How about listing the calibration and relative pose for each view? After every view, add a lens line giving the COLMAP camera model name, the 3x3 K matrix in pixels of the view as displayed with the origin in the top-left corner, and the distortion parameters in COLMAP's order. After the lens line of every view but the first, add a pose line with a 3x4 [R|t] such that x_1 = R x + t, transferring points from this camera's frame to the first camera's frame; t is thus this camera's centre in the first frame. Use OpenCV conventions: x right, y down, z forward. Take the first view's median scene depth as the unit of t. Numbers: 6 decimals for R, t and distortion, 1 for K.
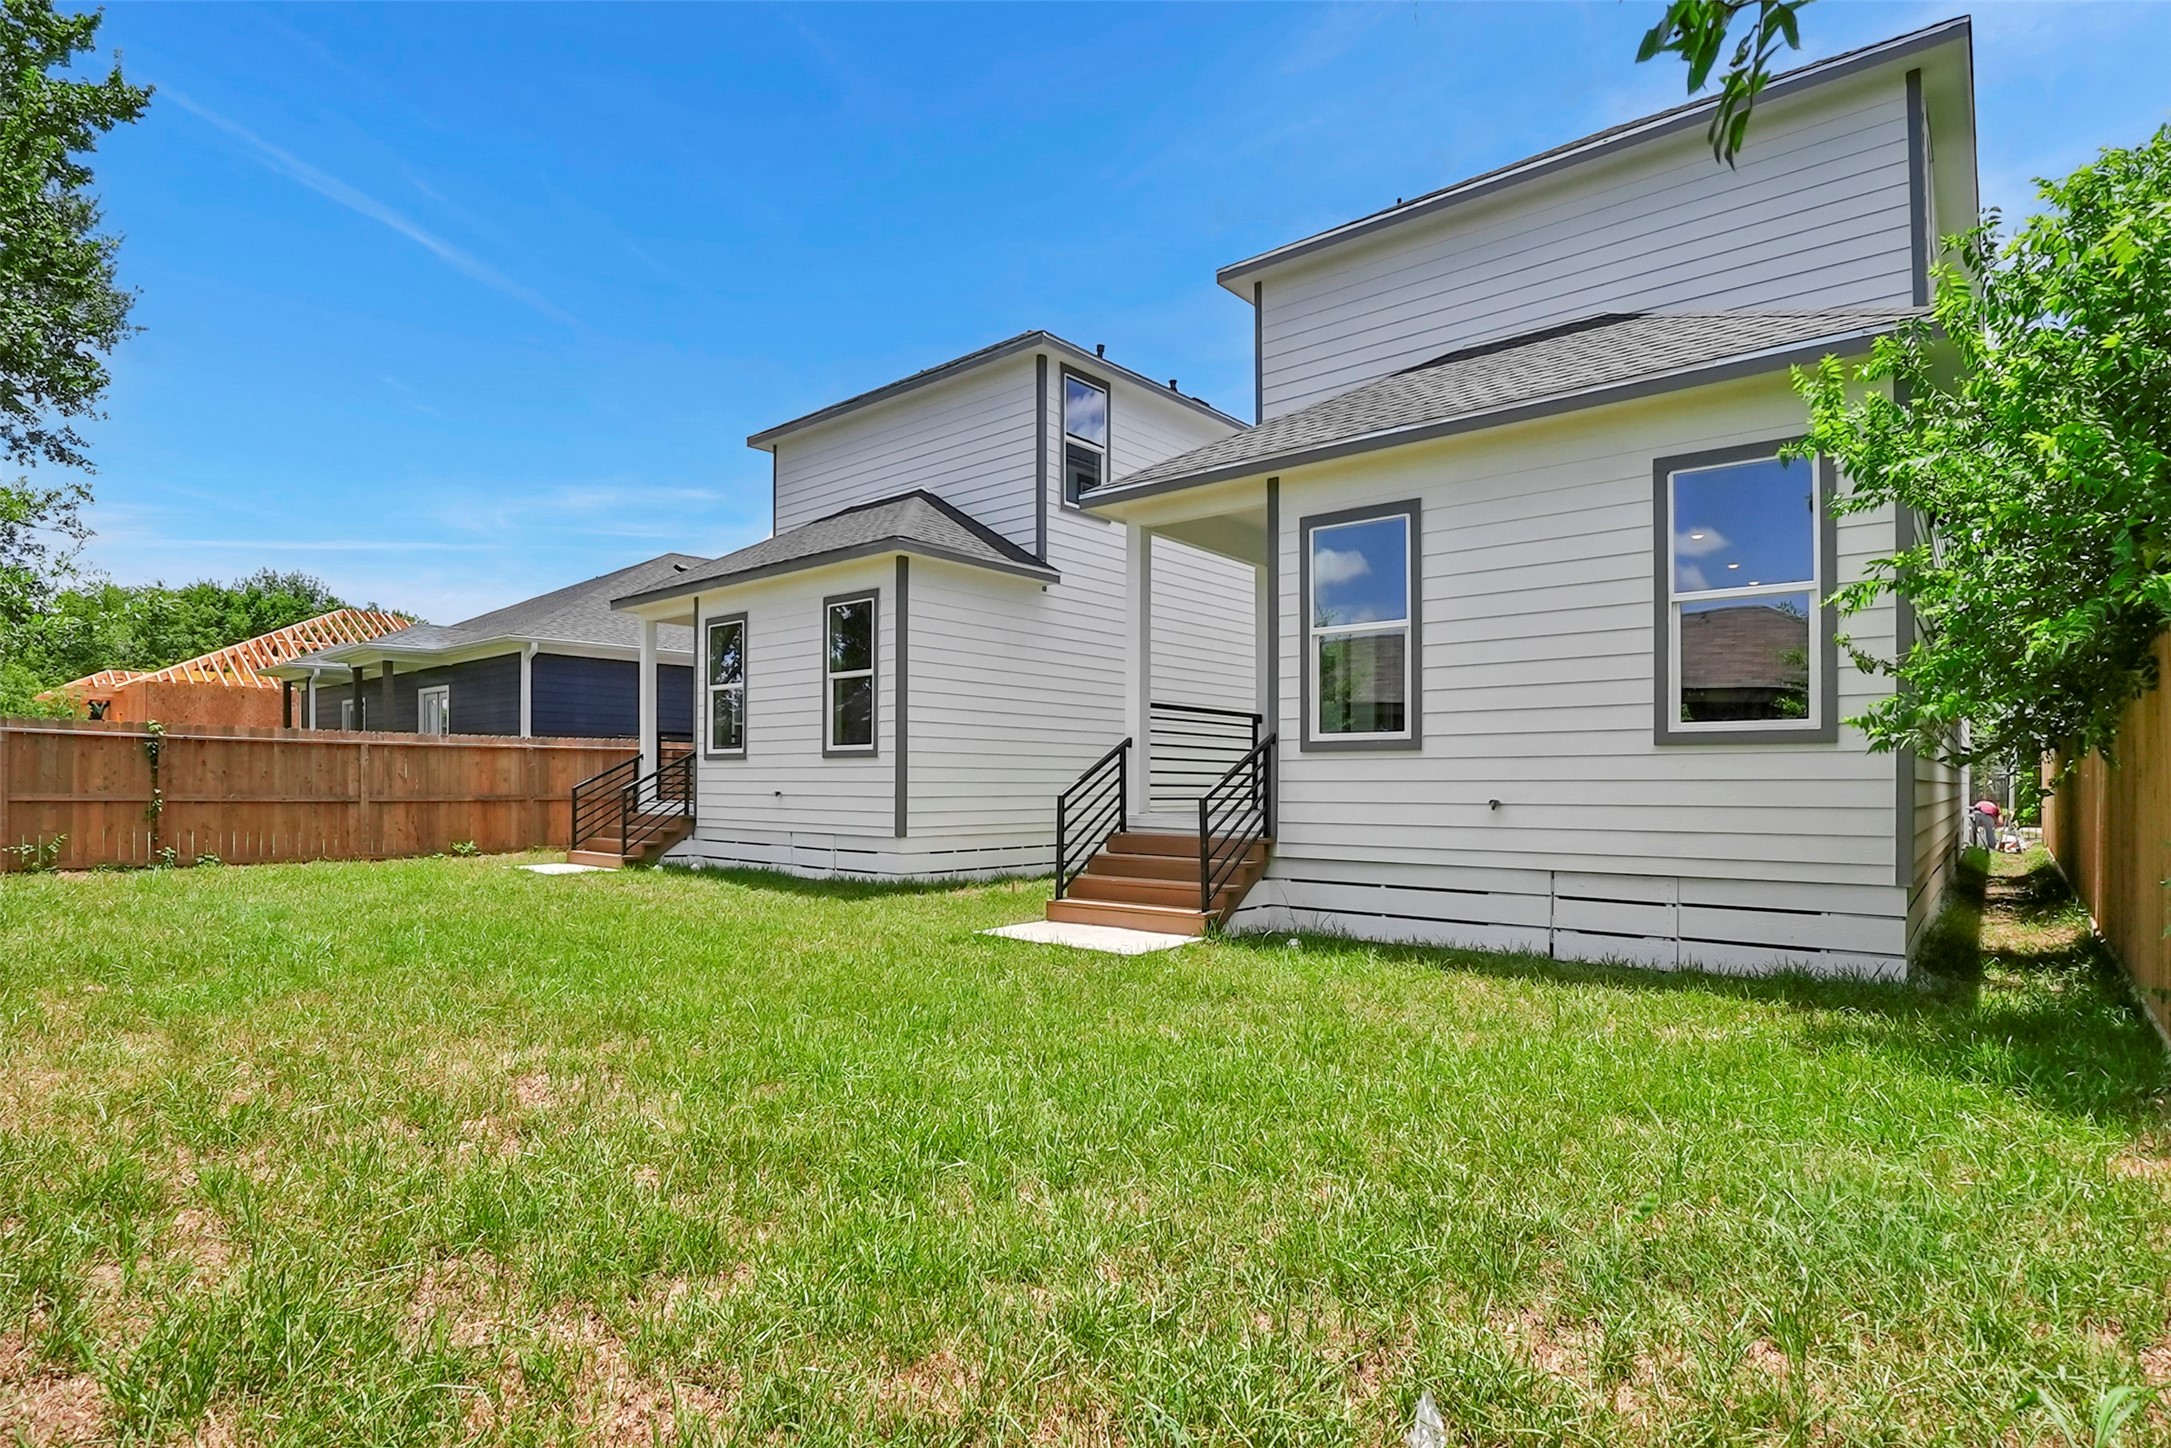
lens RADIAL K [[1061.2, 0, 1085.4], [0, 1061.2, 736.2], [0, 0, 1]] dist [-0.025280, 0.000051]
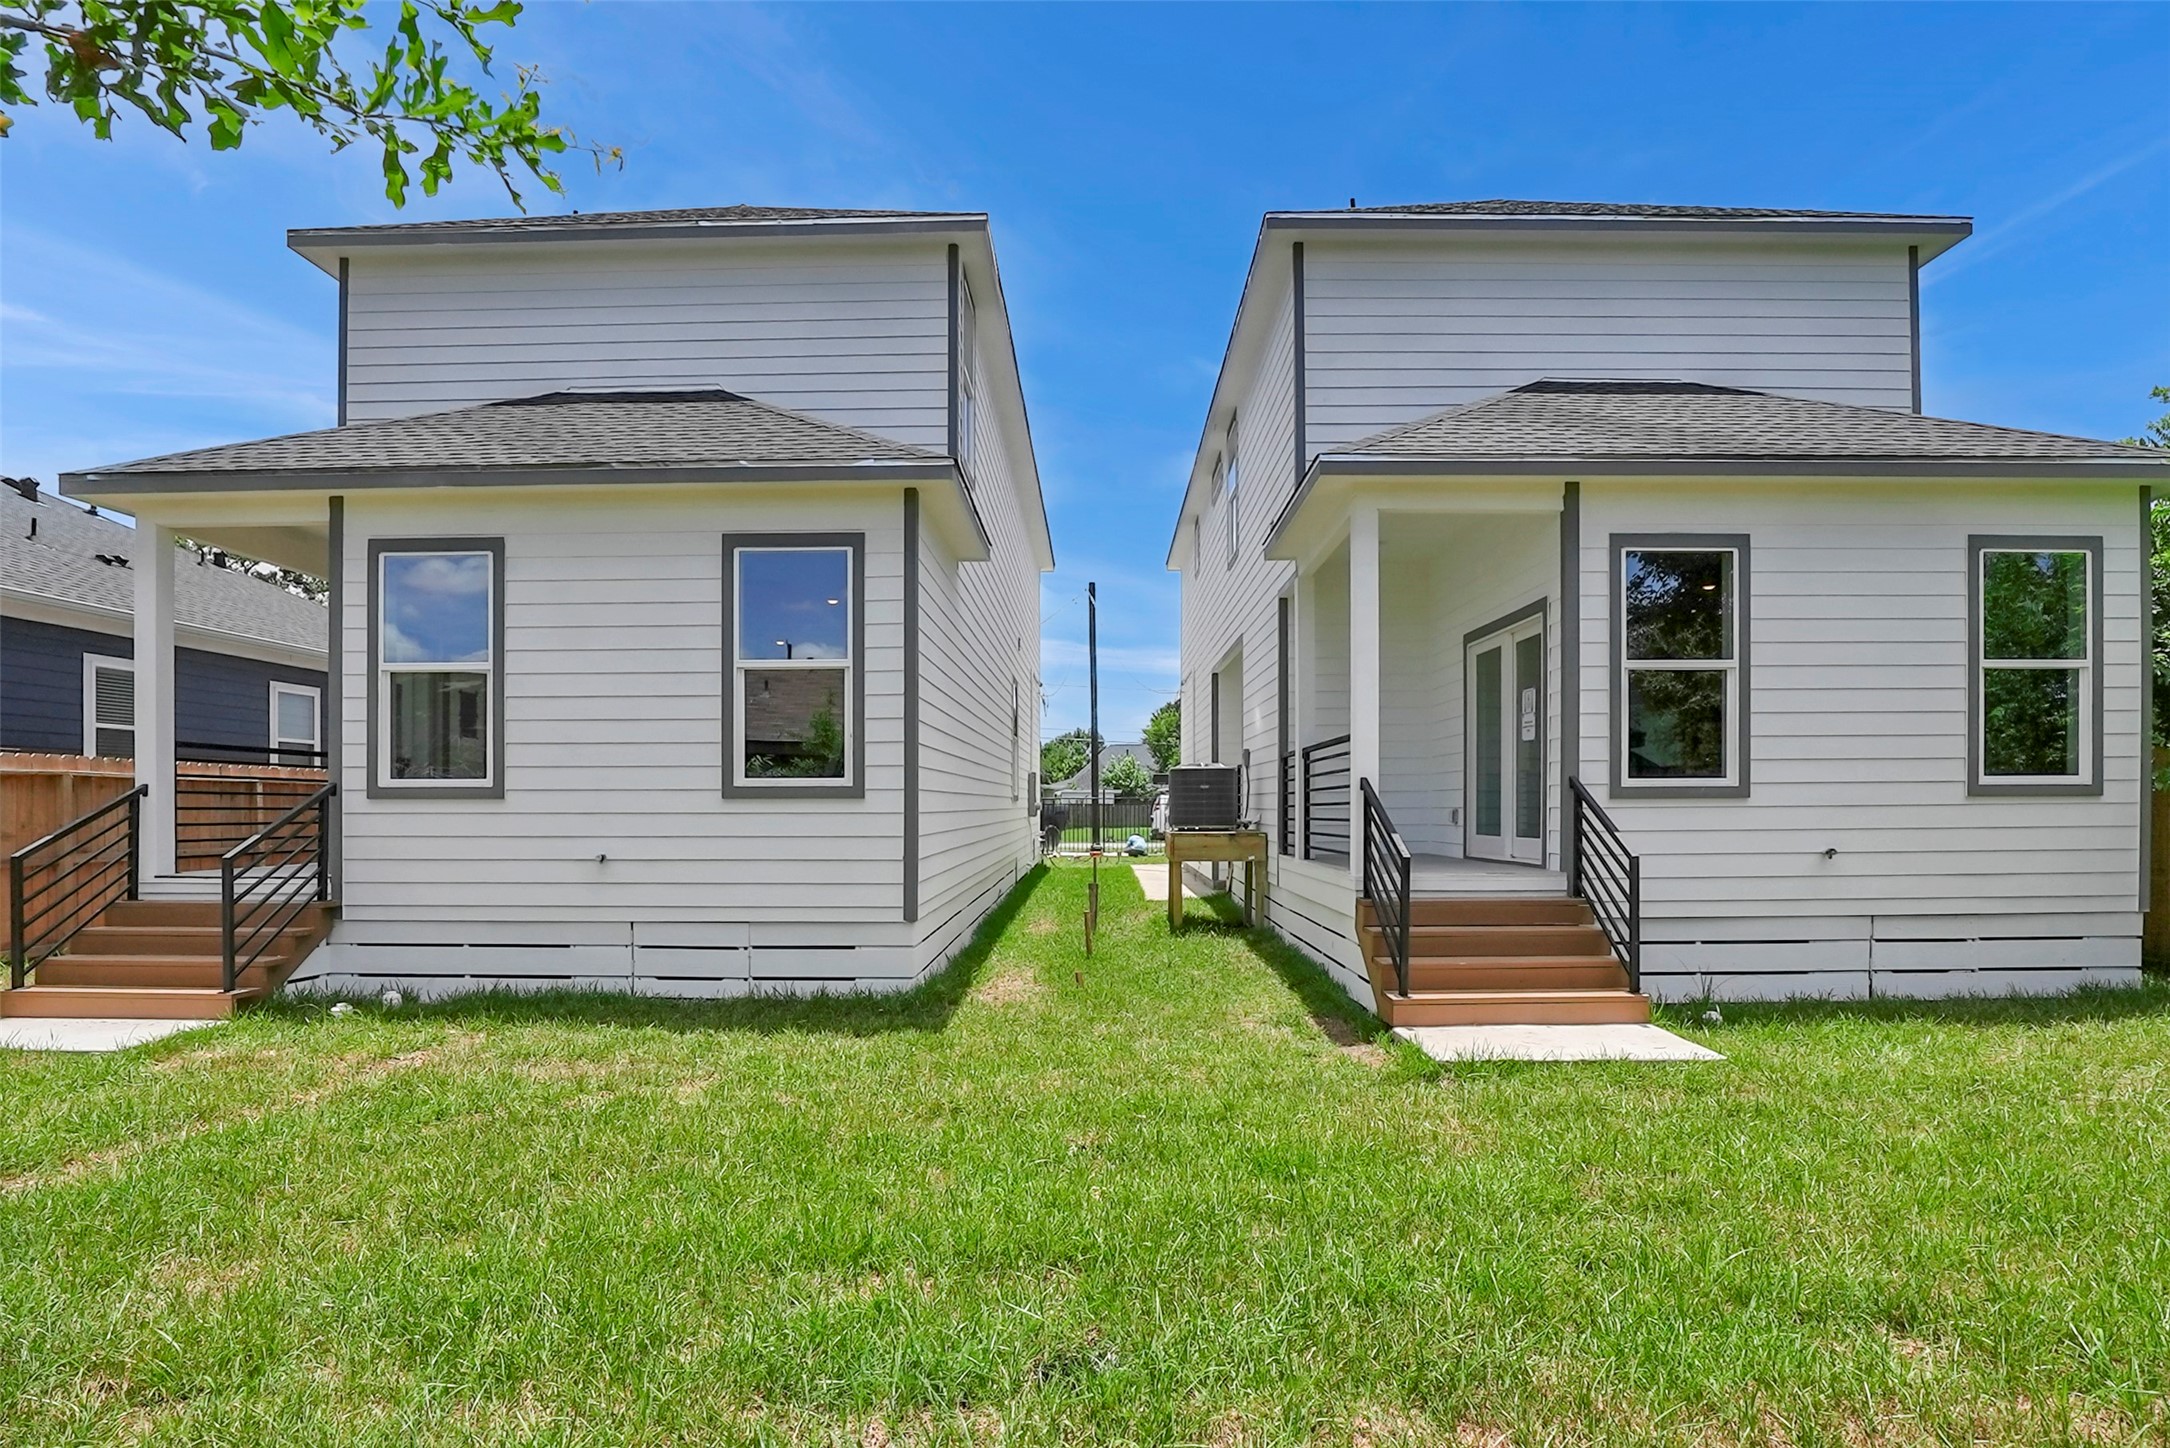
lens RADIAL K [[1083.0, 0, 1085.1], [0, 1083.0, 812.0], [0, 0, 1]] dist [-0.029602, -0.000102]
pose [[0.778615, 0.004097, 0.627488, -0.506925], [-0.020353, 0.999617, 0.018727, 0.013341], [-0.627171, -0.027352, 0.778401, 0.415120]]
